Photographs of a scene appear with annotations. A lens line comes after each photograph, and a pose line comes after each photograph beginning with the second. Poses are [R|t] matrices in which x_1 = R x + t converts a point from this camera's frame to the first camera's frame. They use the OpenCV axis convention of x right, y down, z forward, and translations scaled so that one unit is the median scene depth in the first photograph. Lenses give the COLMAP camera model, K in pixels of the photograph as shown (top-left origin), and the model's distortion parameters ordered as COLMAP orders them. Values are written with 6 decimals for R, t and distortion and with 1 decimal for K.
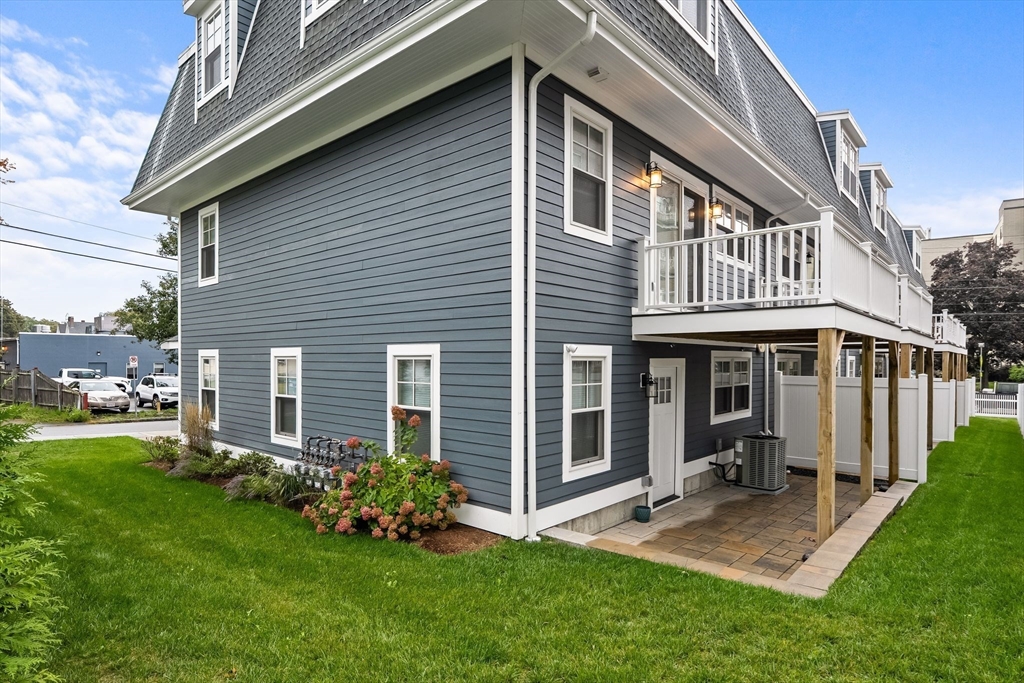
lens RADIAL K [[556.2, 0, 511.9], [0, 556.2, 364.2], [0, 0, 1]] dist [-0.016600, 0.002133]
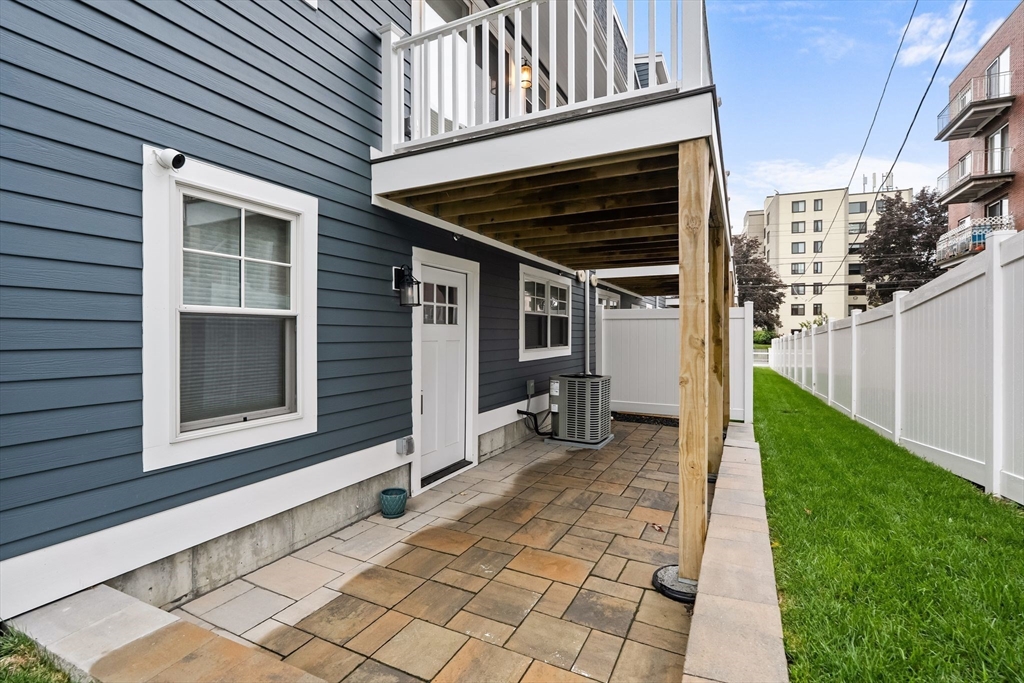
lens RADIAL K [[464.1, 0, 511.6], [0, 464.1, 336.6], [0, 0, 1]] dist [-0.010508, 0.001768]
pose [[0.963787, -0.004485, 0.266634, 0.215819], [0.004086, 0.999990, 0.002051, 0.089173], [-0.266640, -0.000888, 0.963796, 0.472256]]
